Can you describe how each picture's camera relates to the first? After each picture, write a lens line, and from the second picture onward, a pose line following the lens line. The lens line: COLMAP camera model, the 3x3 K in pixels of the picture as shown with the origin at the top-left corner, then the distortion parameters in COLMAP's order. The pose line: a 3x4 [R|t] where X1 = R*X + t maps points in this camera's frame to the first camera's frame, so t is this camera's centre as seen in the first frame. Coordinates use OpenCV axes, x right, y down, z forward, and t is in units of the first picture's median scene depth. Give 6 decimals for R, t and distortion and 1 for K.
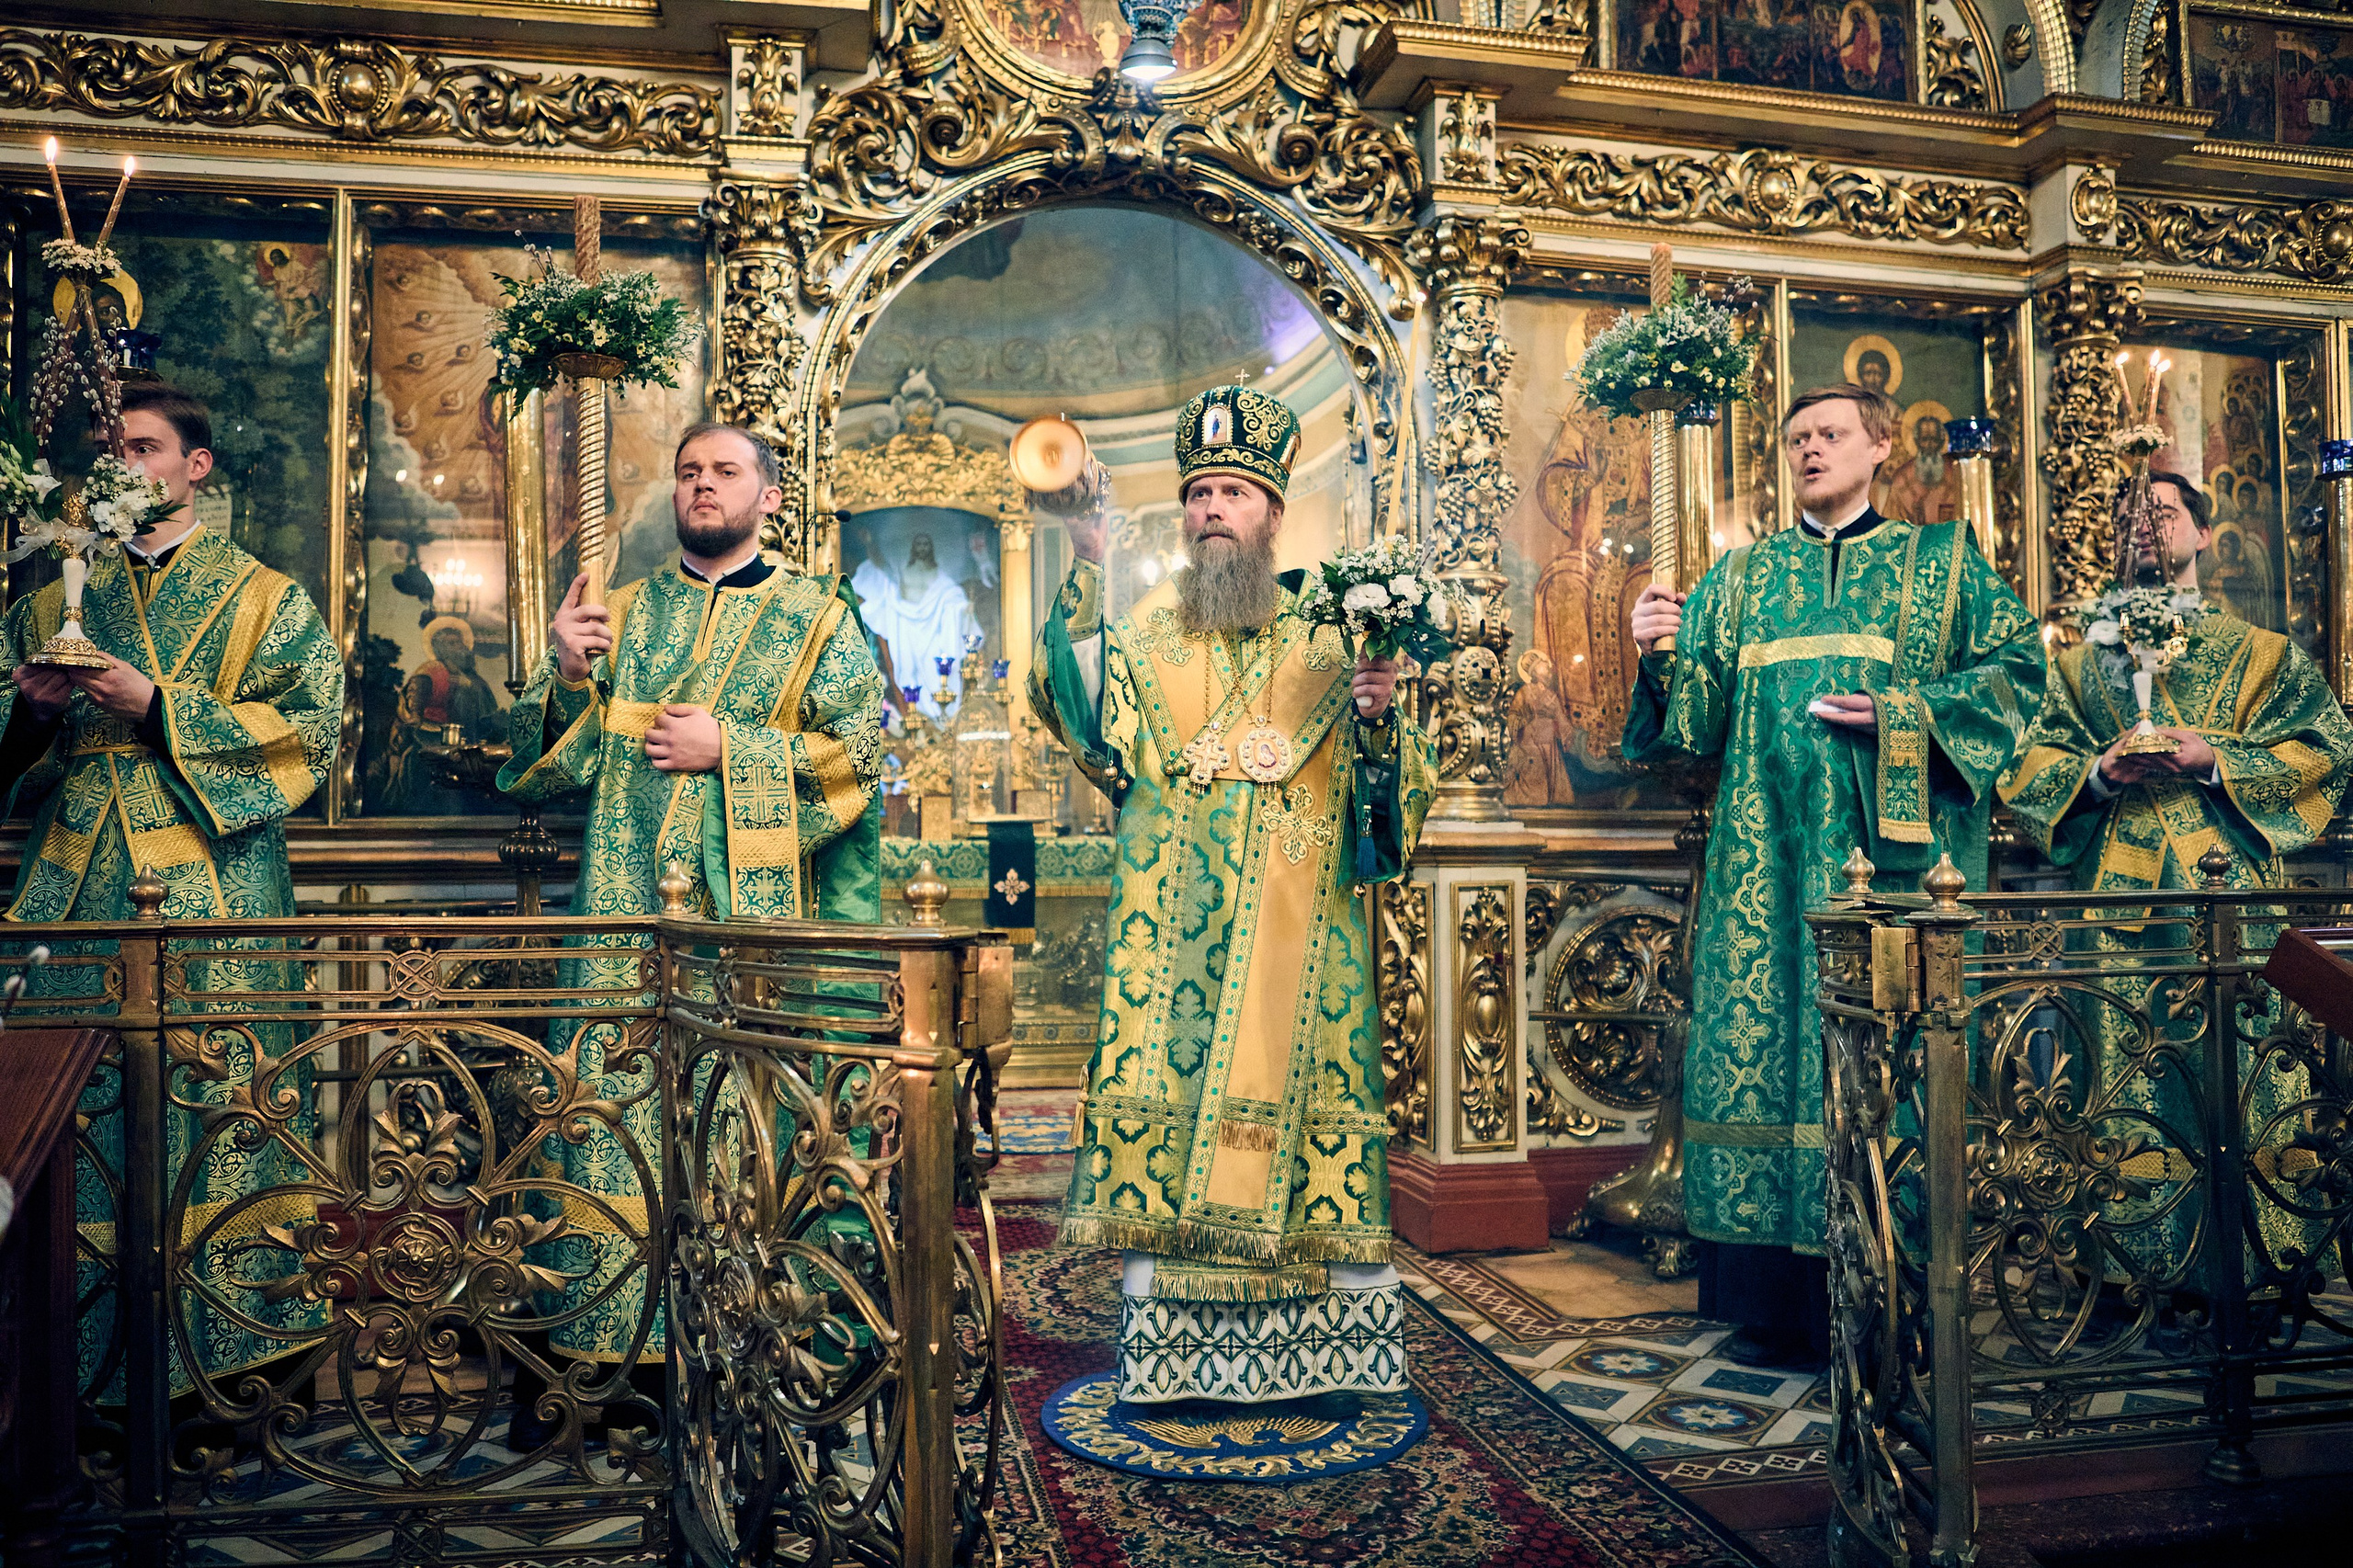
lens RADIAL K [[1818.7, 0, 1184.8], [0, 1818.7, 808.1], [0, 0, 1]] dist [-0.091014, 0.088721]
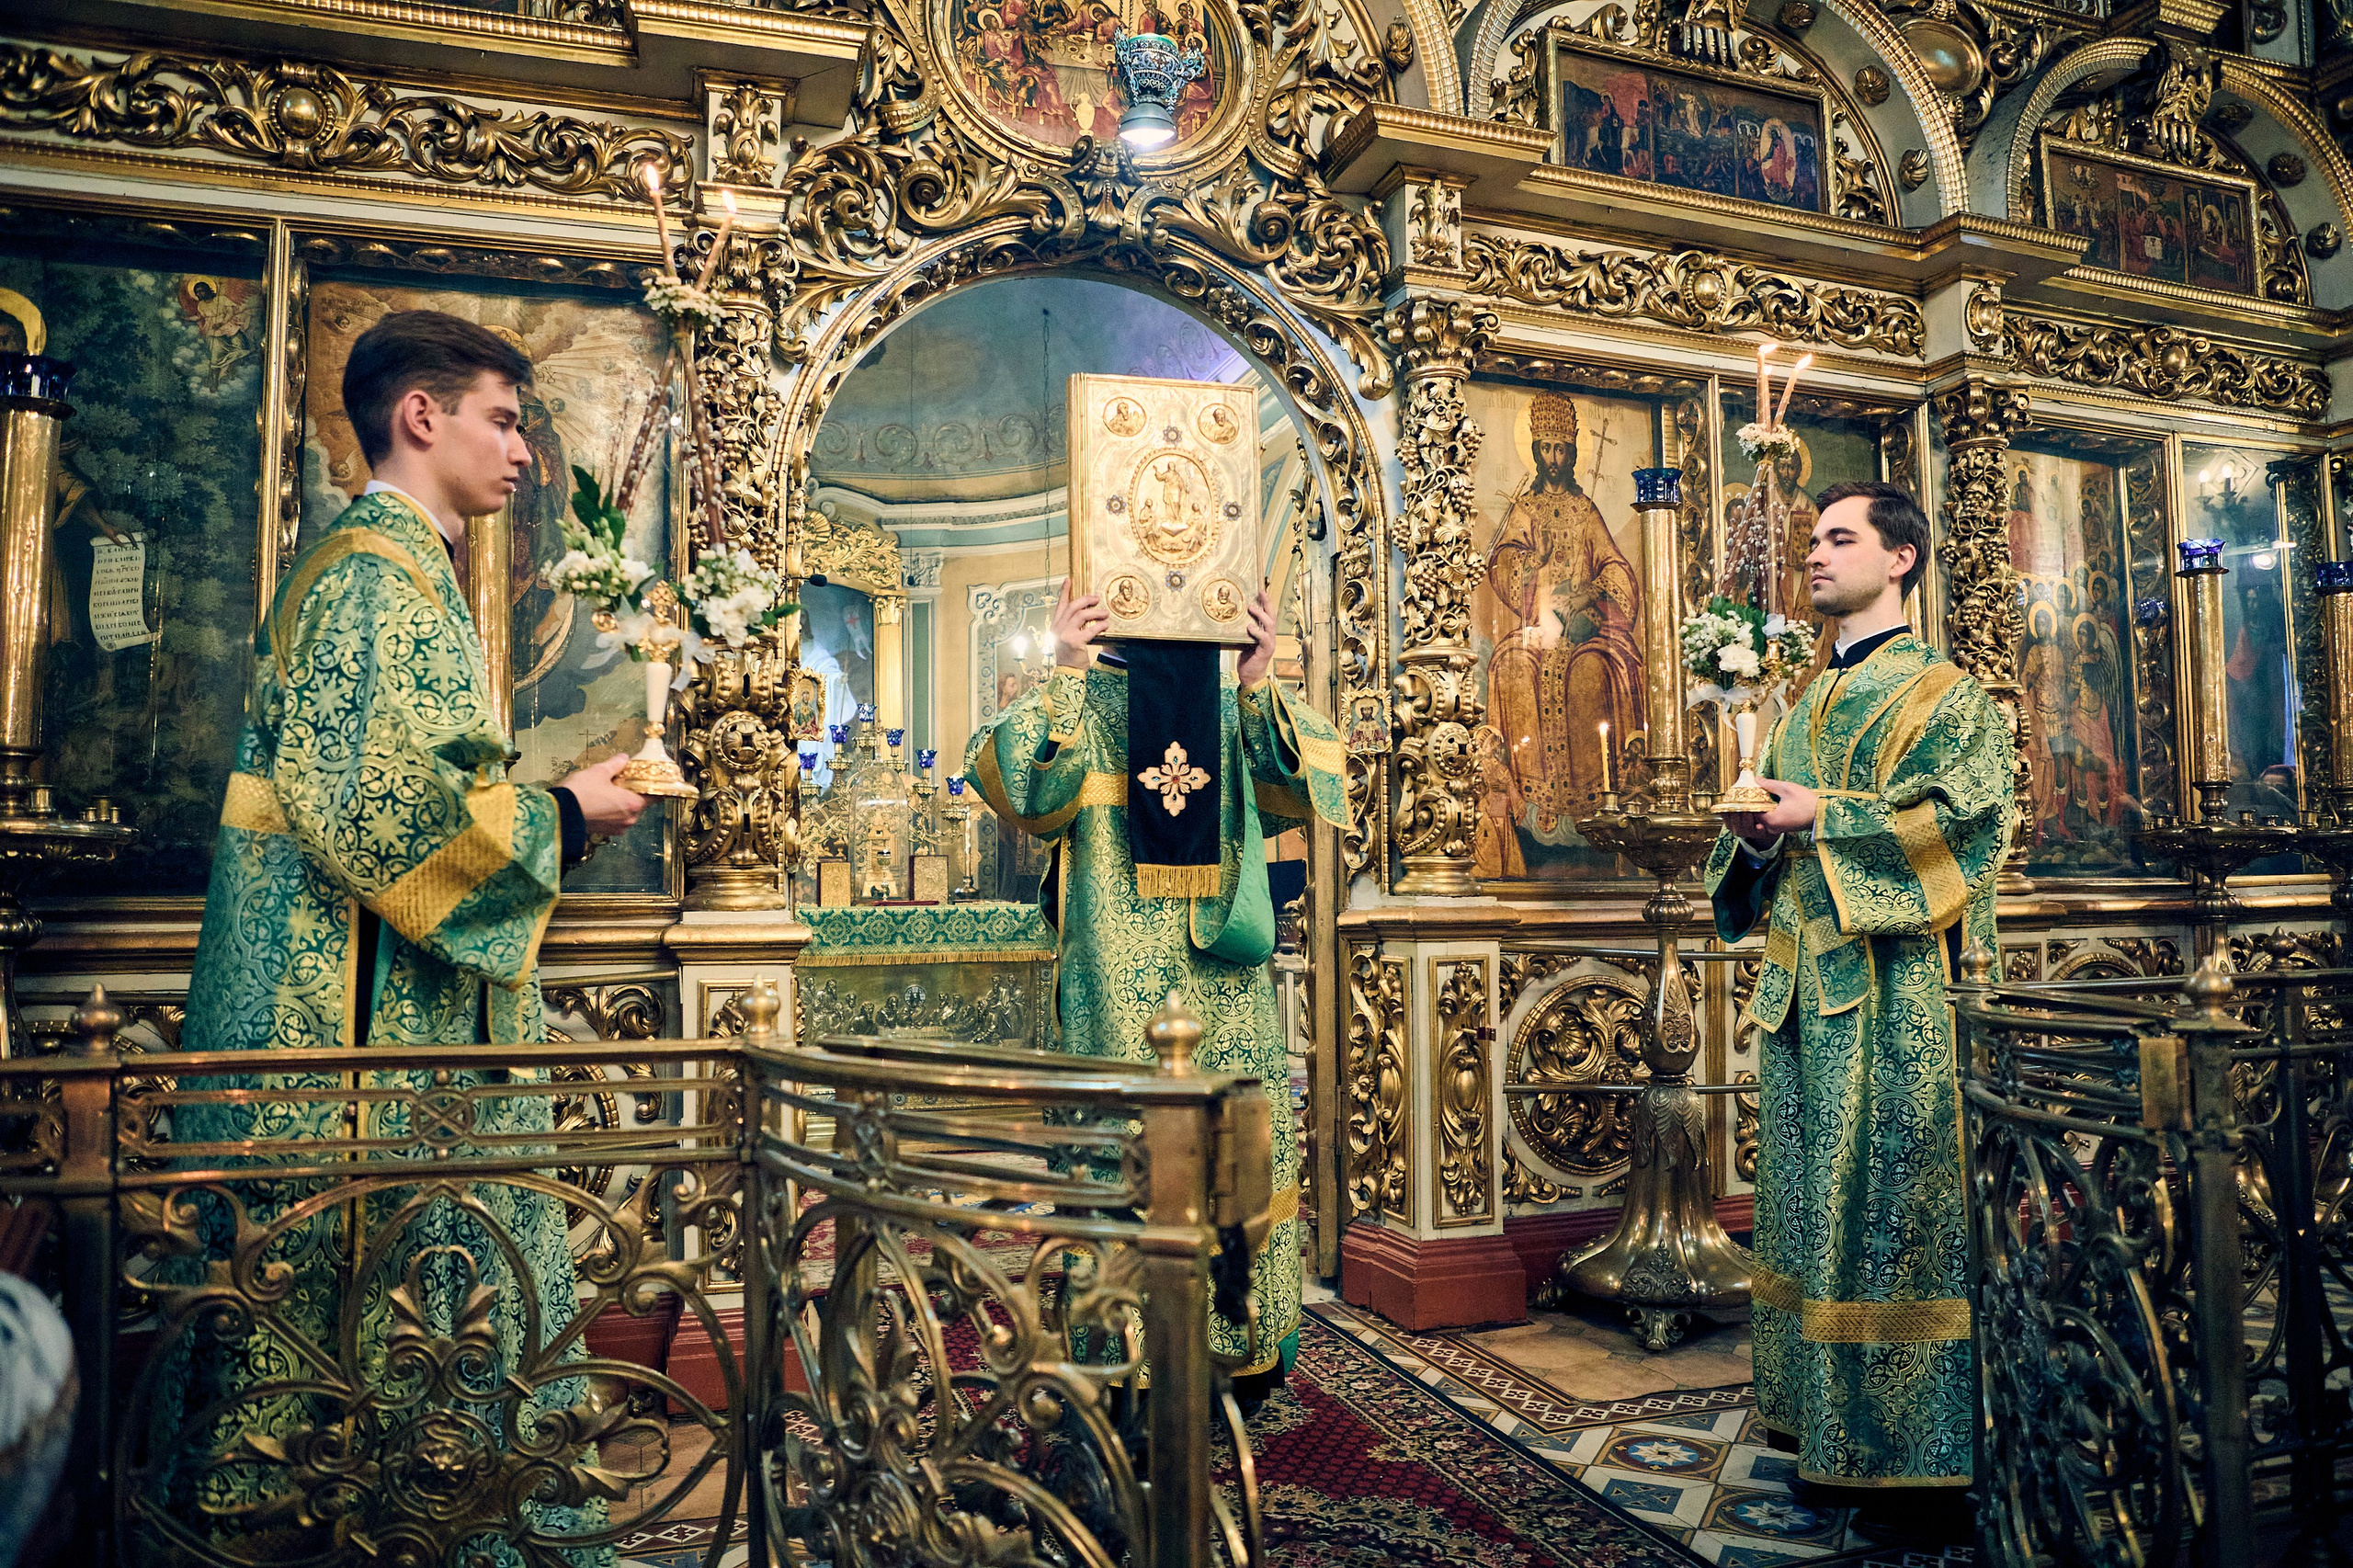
lens RADIAL K [[1638.4, 0, 1188.3], [0, 1638.4, 805.8], [0, 0, 1]] dist [-0.098335, 0.070085]
pose [[0.992515, 0.002915, 0.122085, -0.094026], [0.001262, 0.999417, -0.034125, -0.011842], [-0.122114, 0.034024, 0.991933, 0.118663]]
